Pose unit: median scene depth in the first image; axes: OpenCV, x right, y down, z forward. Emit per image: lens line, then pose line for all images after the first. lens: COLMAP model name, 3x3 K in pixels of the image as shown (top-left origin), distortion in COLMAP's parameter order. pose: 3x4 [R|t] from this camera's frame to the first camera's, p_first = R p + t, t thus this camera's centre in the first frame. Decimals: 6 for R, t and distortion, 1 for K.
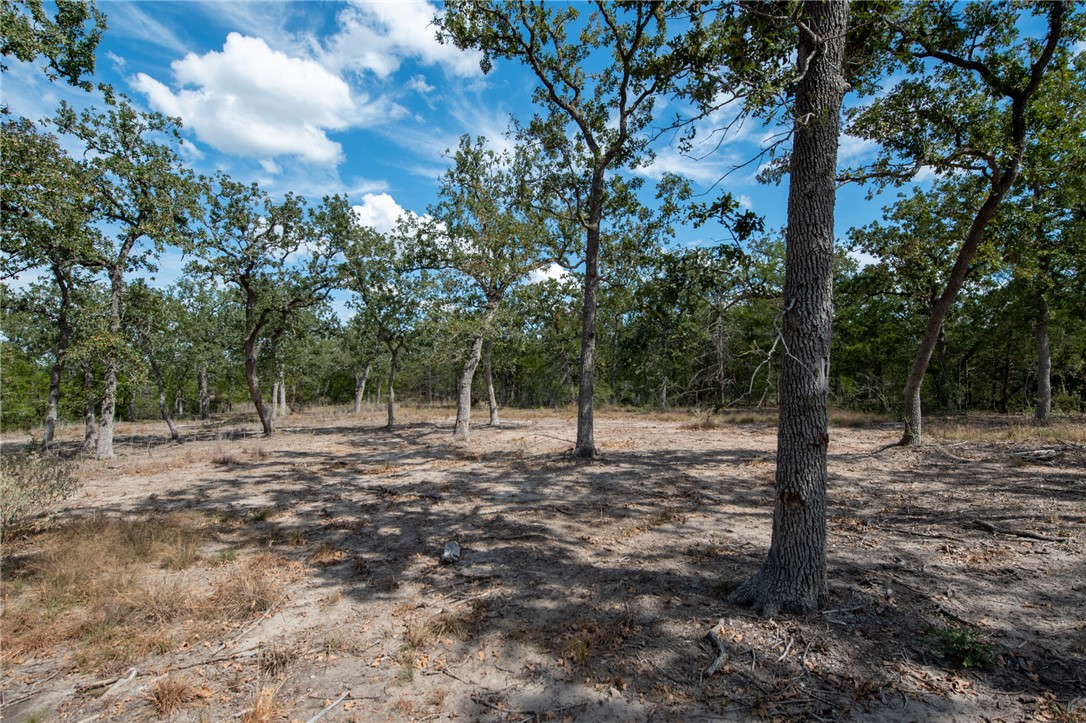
lens RADIAL K [[498.1, 0, 551.6], [0, 498.1, 362.3], [0, 0, 1]] dist [-0.029494, -0.000426]
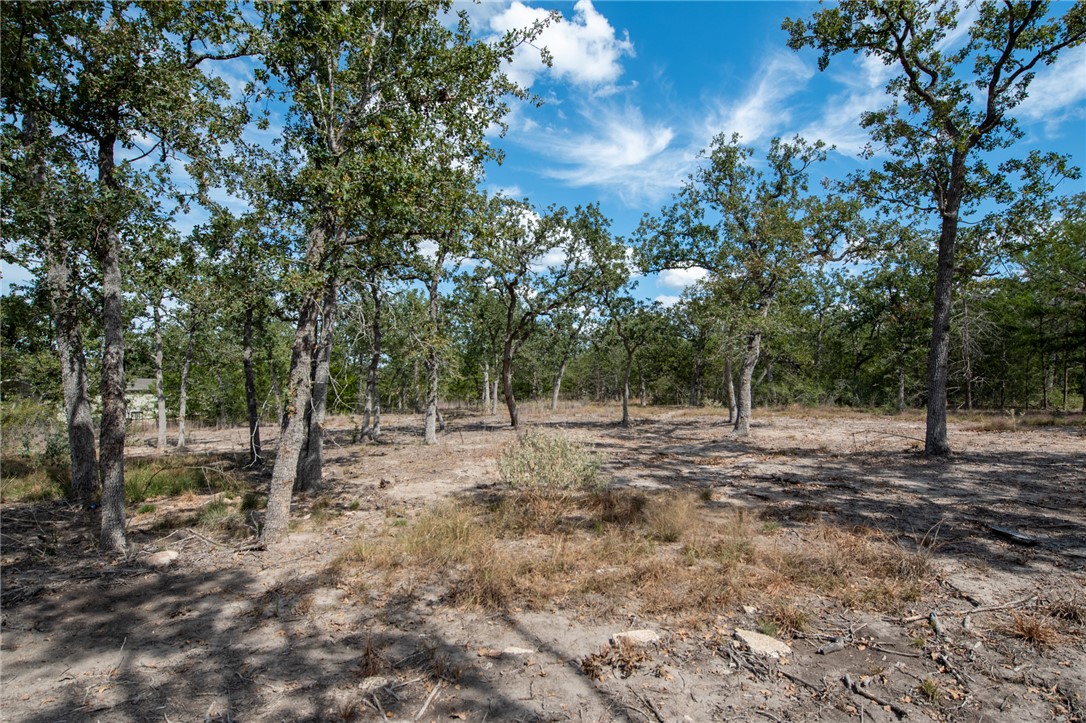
lens RADIAL K [[498.1, 0, 542.4], [0, 498.1, 365.6], [0, 0, 1]] dist [-0.029494, -0.000426]
pose [[0.966975, -0.004555, -0.254830, -0.378079], [0.006373, 0.999960, 0.006310, 0.004925], [0.254791, -0.007726, 0.966965, -0.092026]]
